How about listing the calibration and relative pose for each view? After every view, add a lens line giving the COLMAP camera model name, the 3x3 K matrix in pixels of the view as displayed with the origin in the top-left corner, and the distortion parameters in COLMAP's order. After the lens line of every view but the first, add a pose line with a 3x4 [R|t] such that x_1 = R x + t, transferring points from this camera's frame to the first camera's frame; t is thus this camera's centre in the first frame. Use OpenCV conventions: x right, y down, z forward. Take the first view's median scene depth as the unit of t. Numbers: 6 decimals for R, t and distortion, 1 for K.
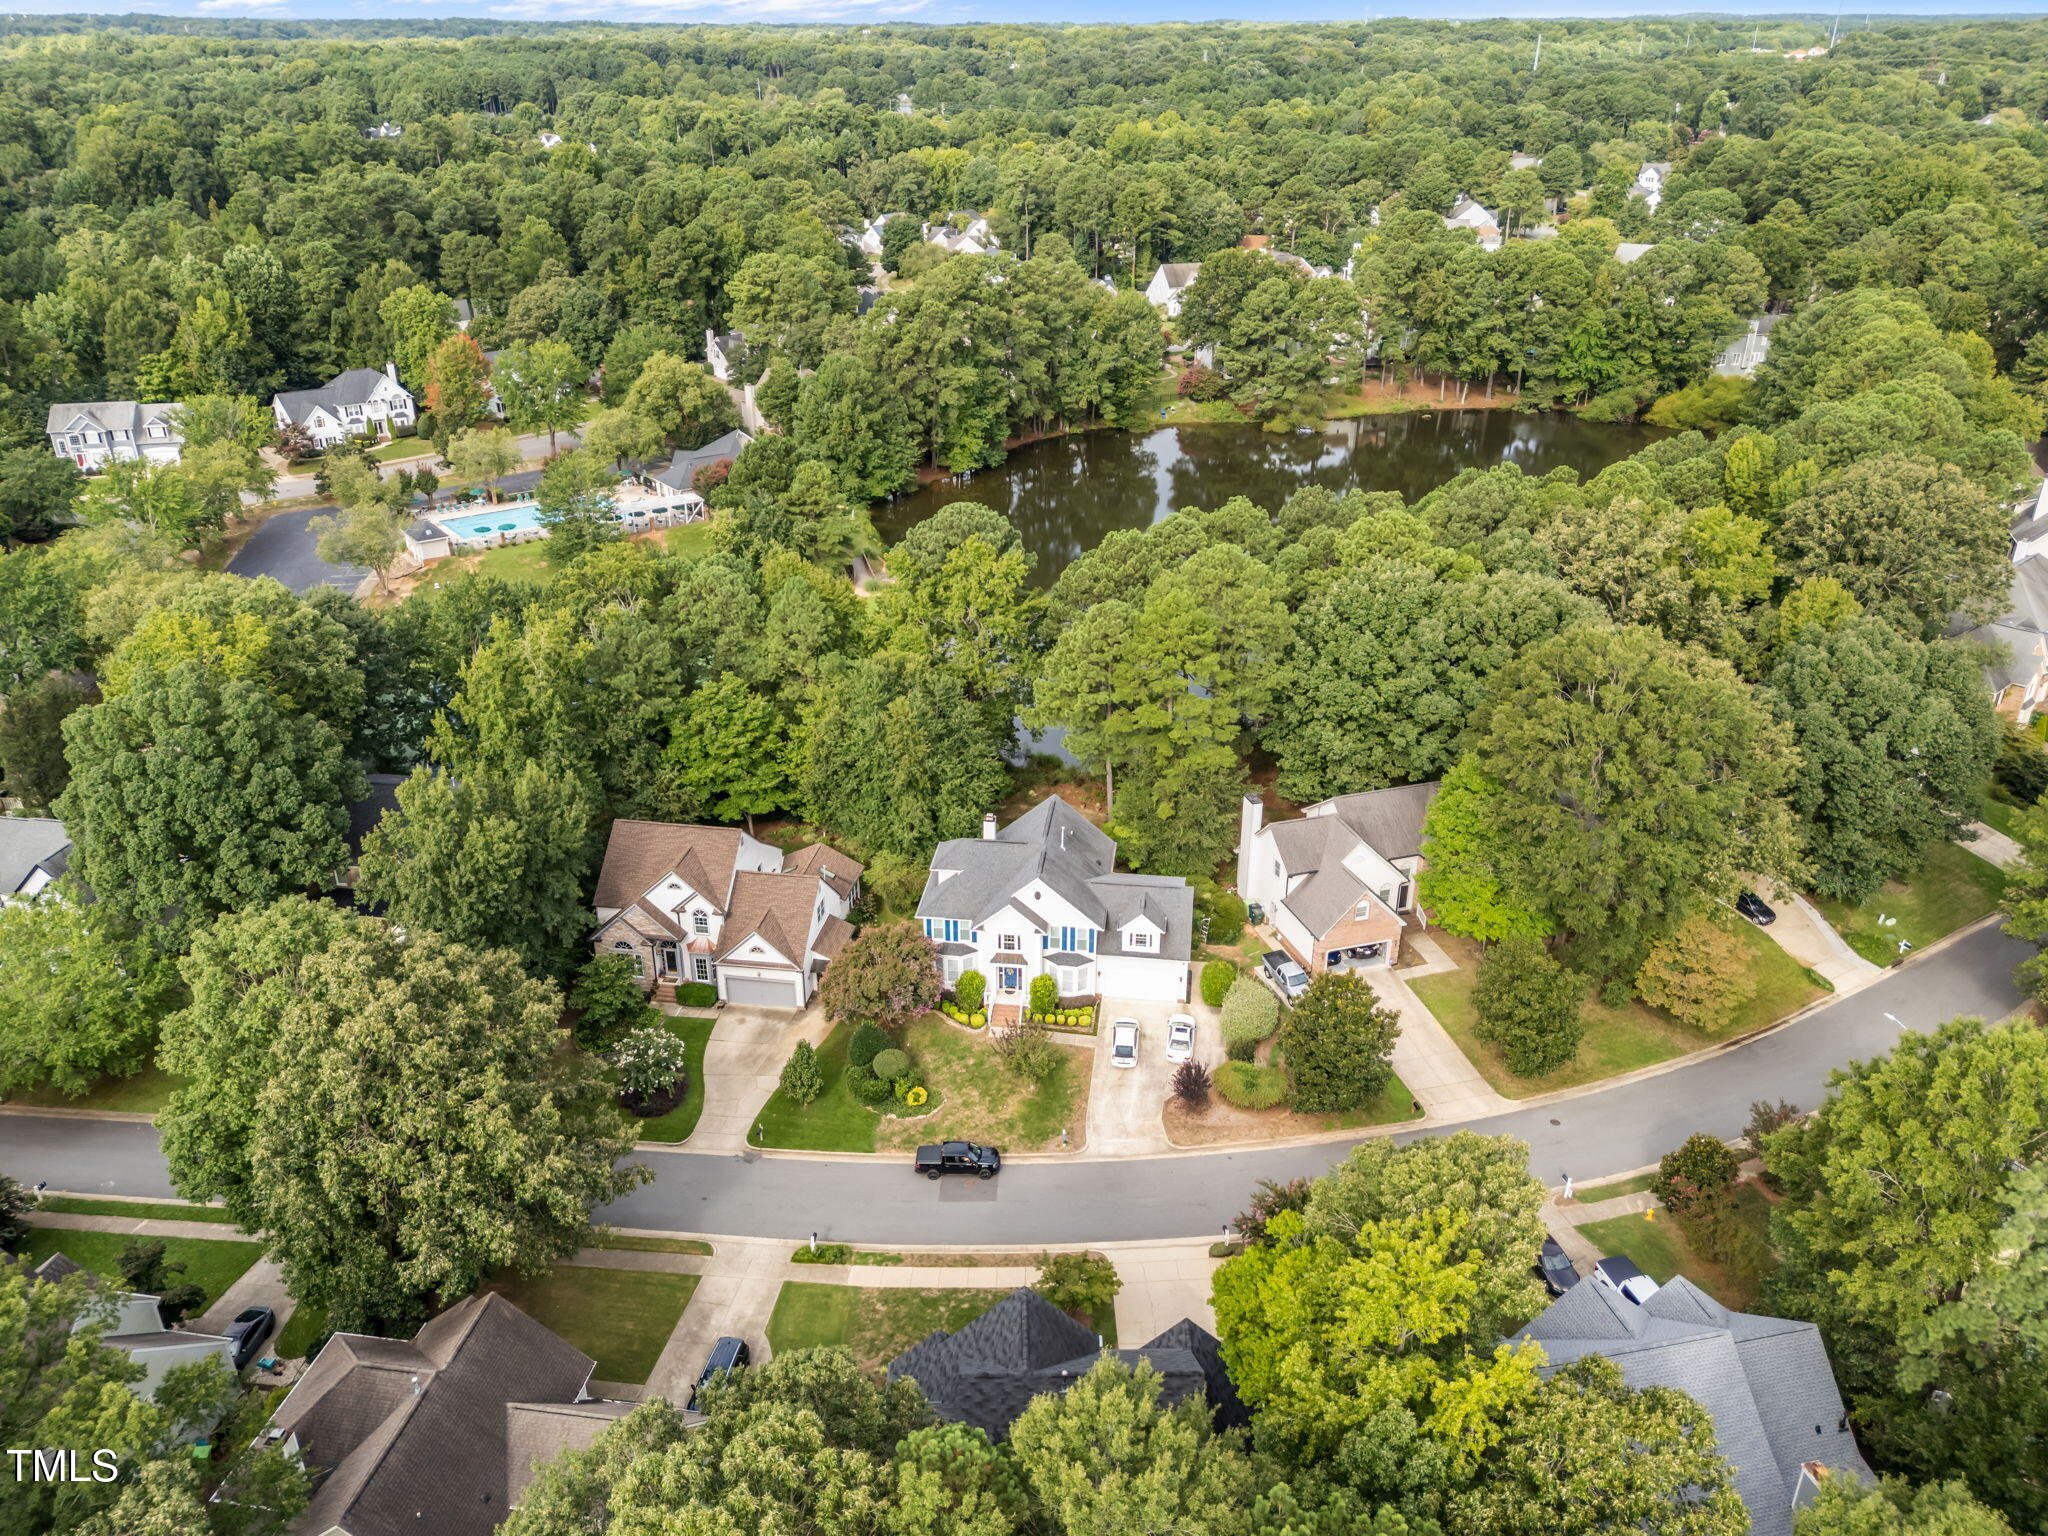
lens RADIAL K [[1397.7, 0, 1024.0], [0, 1397.7, 768.0], [0, 0, 1]] dist [0.046185, -0.082628]
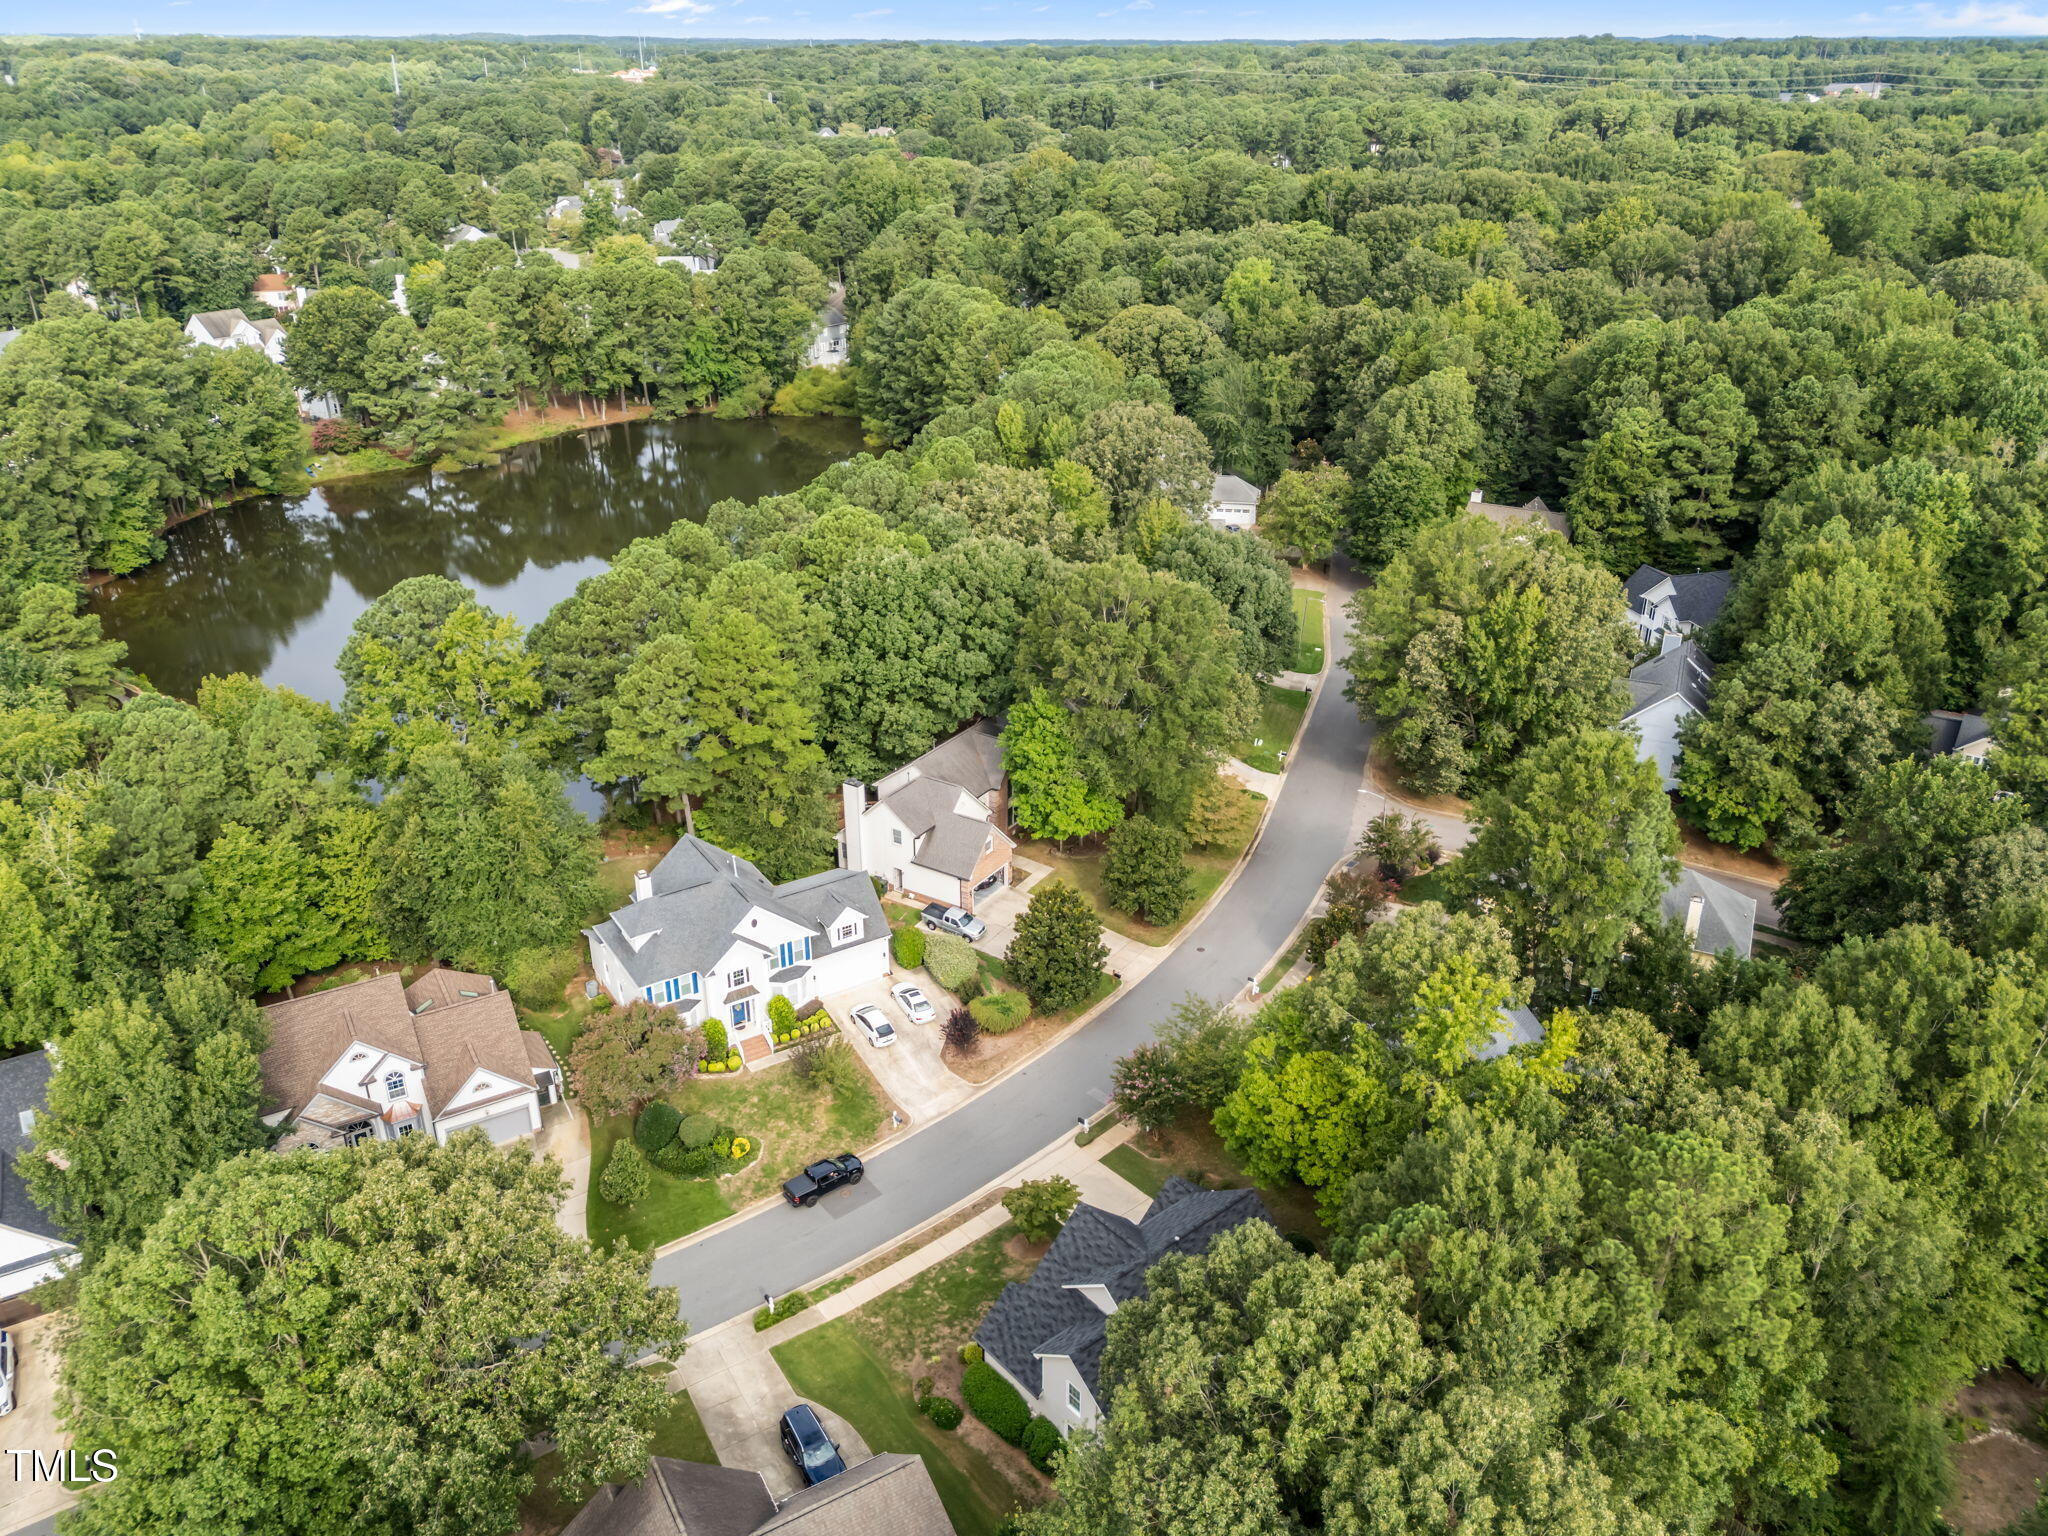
lens RADIAL K [[1391.7, 0, 1024.0], [0, 1391.7, 768.0], [0, 0, 1]] dist [-0.003925, -0.005620]
pose [[0.784319, -0.271740, 0.557675, -0.112848], [0.276205, 0.957904, 0.078303, -0.012725], [-0.555477, 0.092618, 0.826358, 0.014161]]
